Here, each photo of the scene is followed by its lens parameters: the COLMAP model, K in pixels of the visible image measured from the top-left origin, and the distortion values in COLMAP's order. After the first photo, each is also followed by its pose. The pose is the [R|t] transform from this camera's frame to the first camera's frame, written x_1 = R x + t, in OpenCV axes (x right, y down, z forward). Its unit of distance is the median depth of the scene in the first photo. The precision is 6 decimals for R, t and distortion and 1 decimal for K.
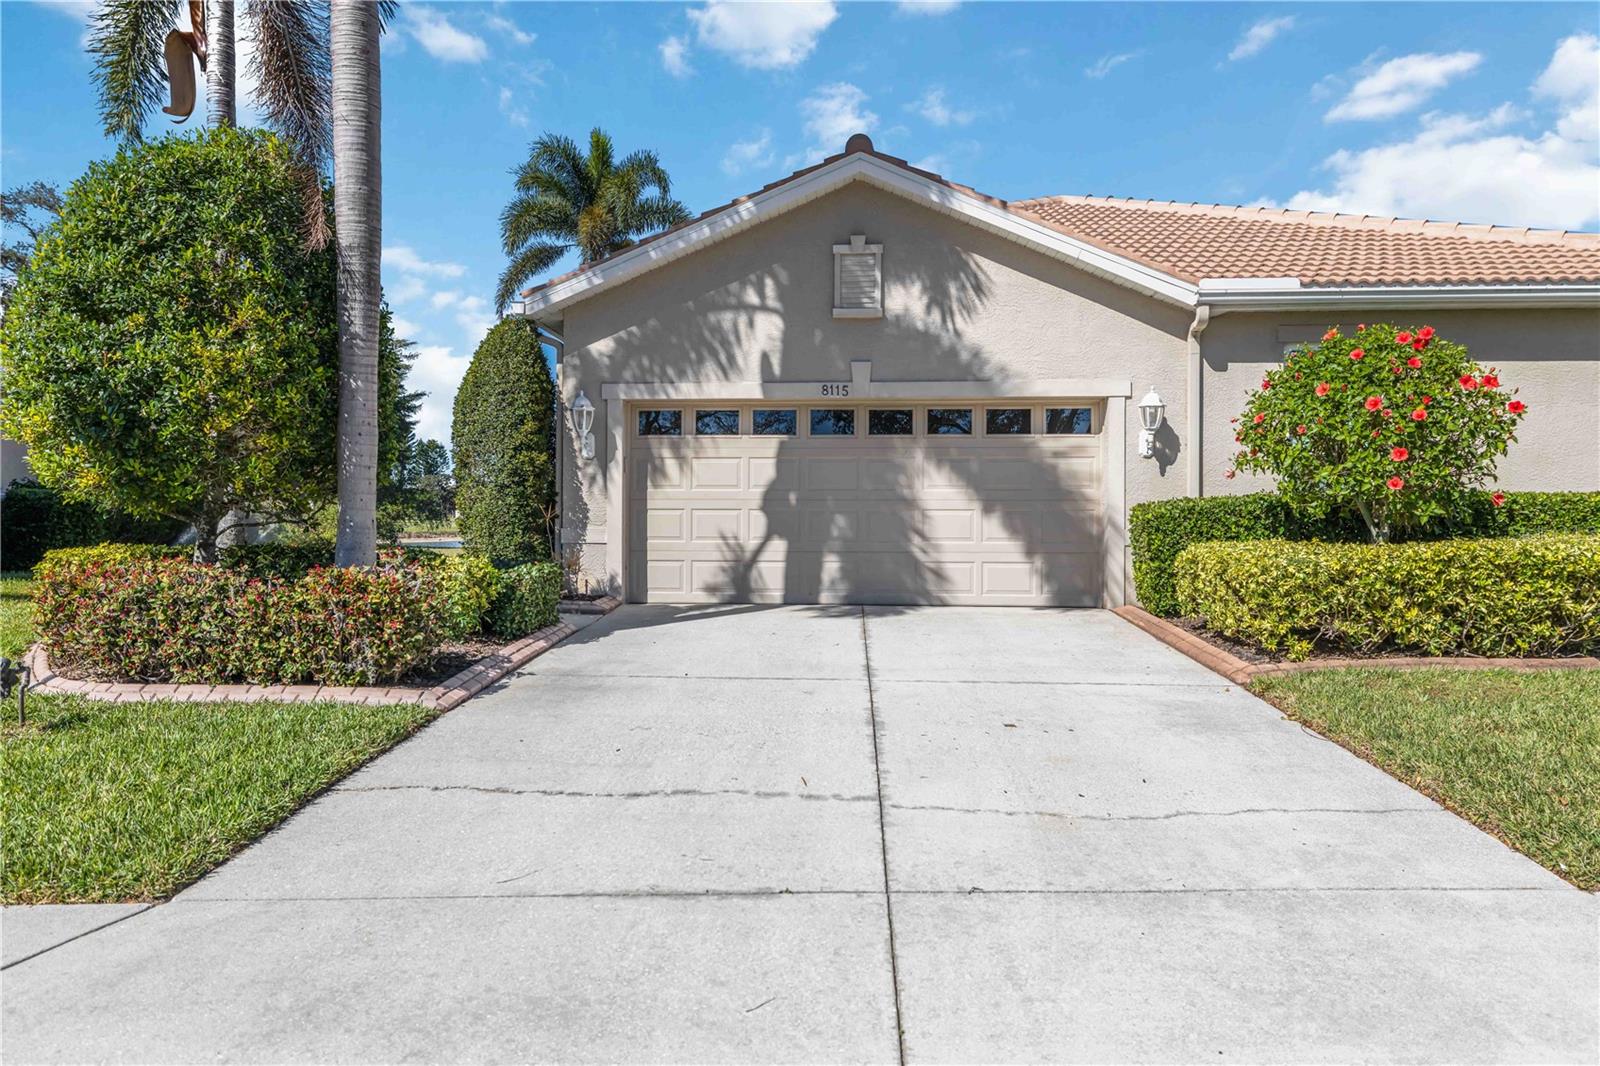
lens RADIAL K [[1064.8, 0, 799.8], [0, 1064.8, 514.2], [0, 0, 1]] dist [0.002850, 0.001665]
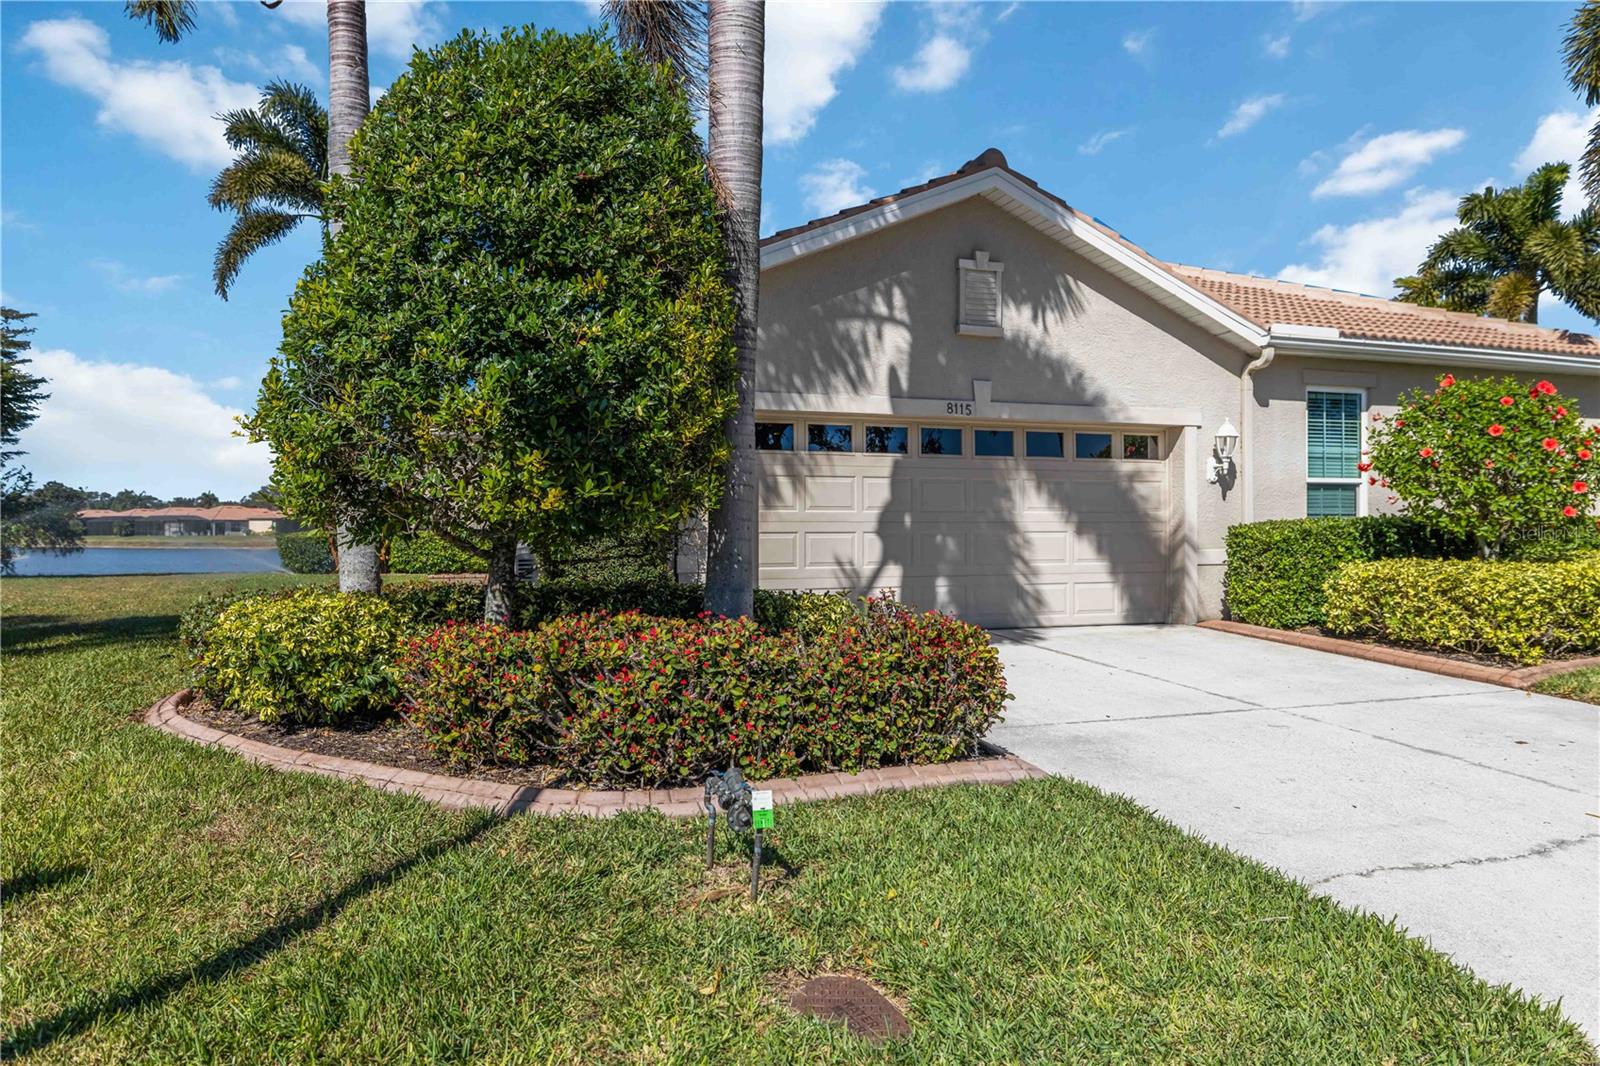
lens RADIAL K [[1054.2, 0, 800.0], [0, 1054.2, 533.0], [0, 0, 1]] dist [0.005832, -0.000926]
pose [[0.914654, -0.005932, 0.404194, -0.484216], [0.003764, 0.999974, 0.006159, -0.010338], [-0.404220, -0.004112, 0.914653, 0.179632]]
